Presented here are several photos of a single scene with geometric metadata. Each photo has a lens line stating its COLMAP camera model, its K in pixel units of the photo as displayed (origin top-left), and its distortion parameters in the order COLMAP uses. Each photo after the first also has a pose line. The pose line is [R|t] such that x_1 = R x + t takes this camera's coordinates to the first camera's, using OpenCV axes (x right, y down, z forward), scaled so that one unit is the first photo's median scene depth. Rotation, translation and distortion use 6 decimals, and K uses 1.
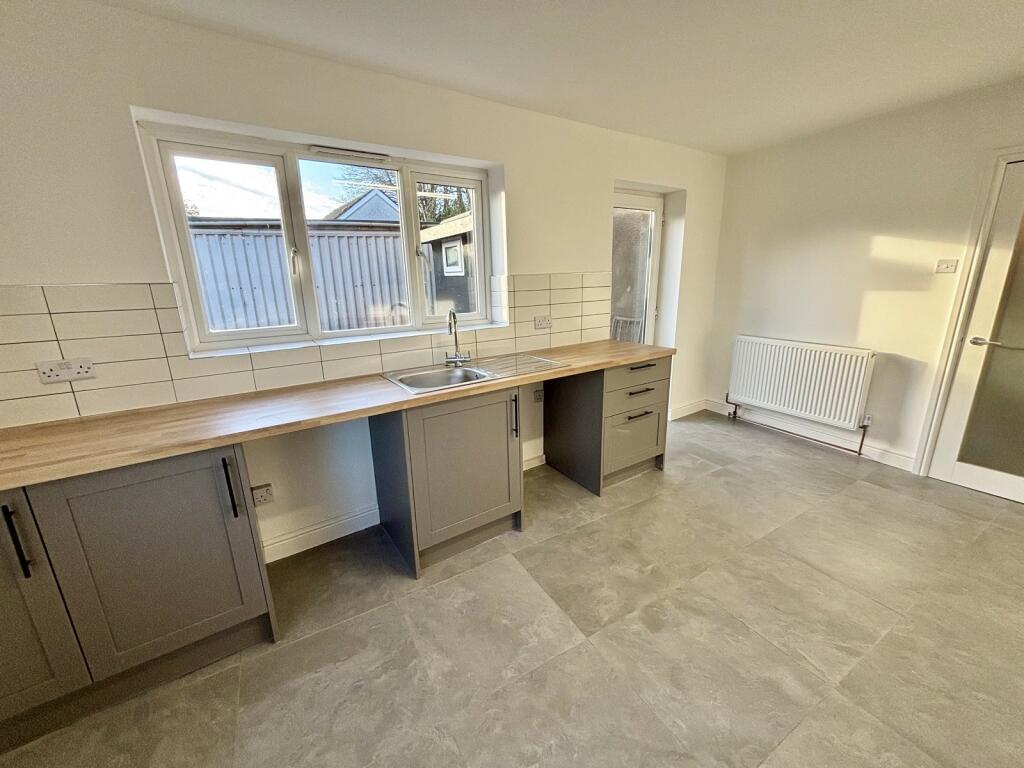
lens RADIAL K [[409.8, 0, 511.4], [0, 409.8, 383.8], [0, 0, 1]] dist [-0.001260, -0.000261]
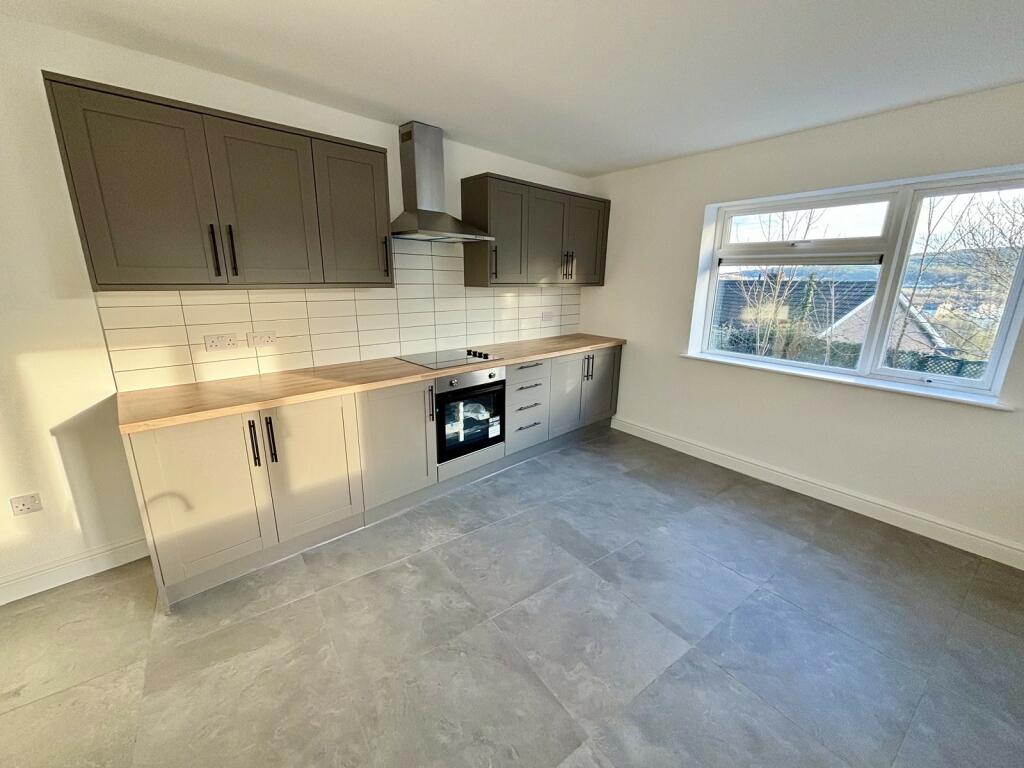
lens RADIAL K [[410.1, 0, 512.3], [0, 410.1, 381.4], [0, 0, 1]] dist [0.009535, -0.005661]
pose [[-0.995092, 0.029672, -0.094404, 0.812103], [-0.020008, 0.873956, 0.485592, -0.337863], [0.096913, 0.485098, -0.869073, 1.109849]]
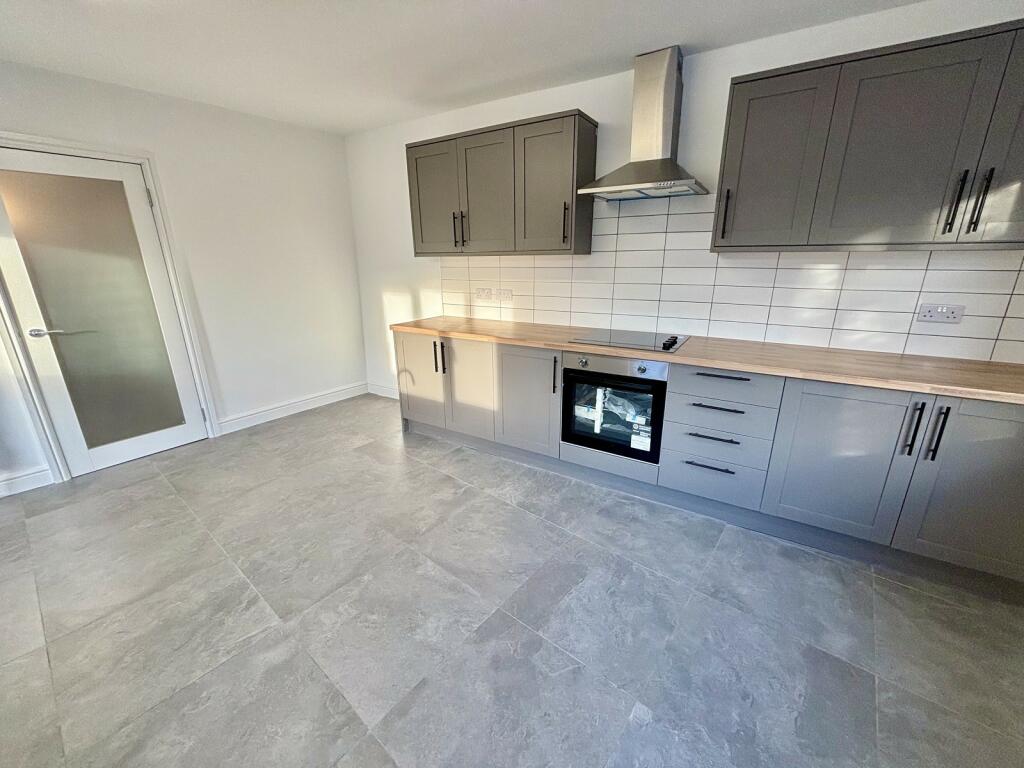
lens RADIAL K [[409.8, 0, 511.4], [0, 409.8, 383.8], [0, 0, 1]] dist [-0.001260, -0.000261]
pose [[-0.351155, -0.254221, 0.901145, -0.222415], [0.253228, 0.900783, 0.352796, -0.074052], [-0.901424, 0.352081, -0.251939, 0.383107]]
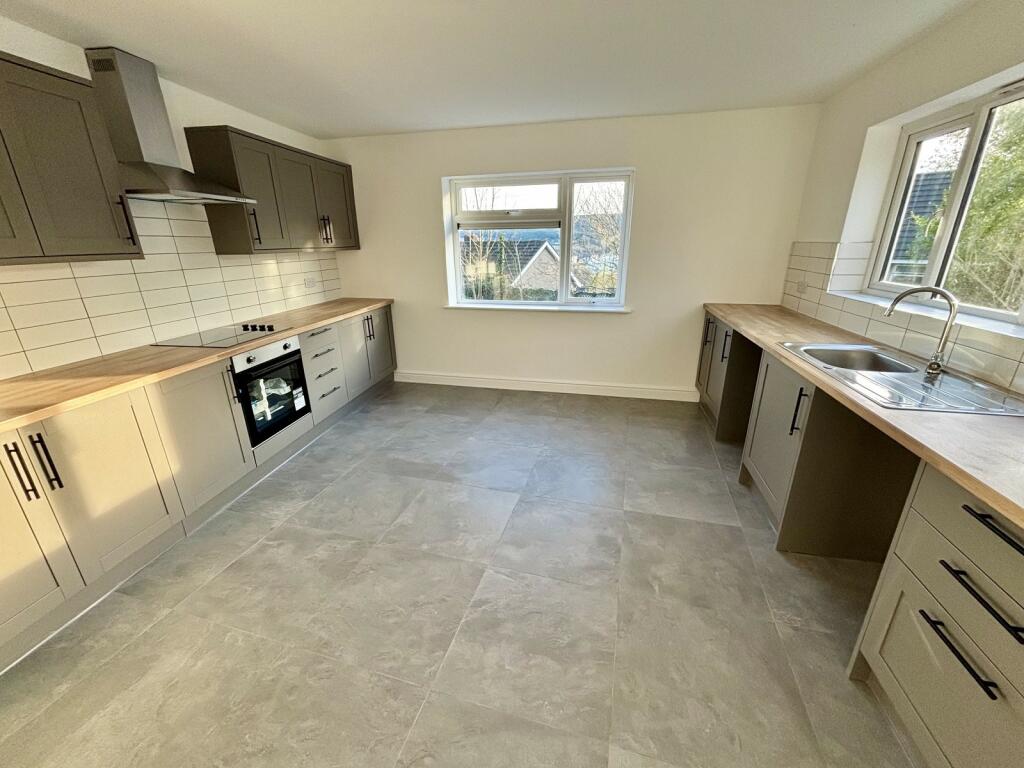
lens RADIAL K [[410.1, 0, 512.3], [0, 410.1, 381.4], [0, 0, 1]] dist [0.009535, -0.005661]
pose [[-0.724260, 0.249122, -0.642950, 1.151105], [-0.149282, 0.853685, 0.498935, -0.370939], [0.673173, 0.457340, -0.581101, 1.240479]]
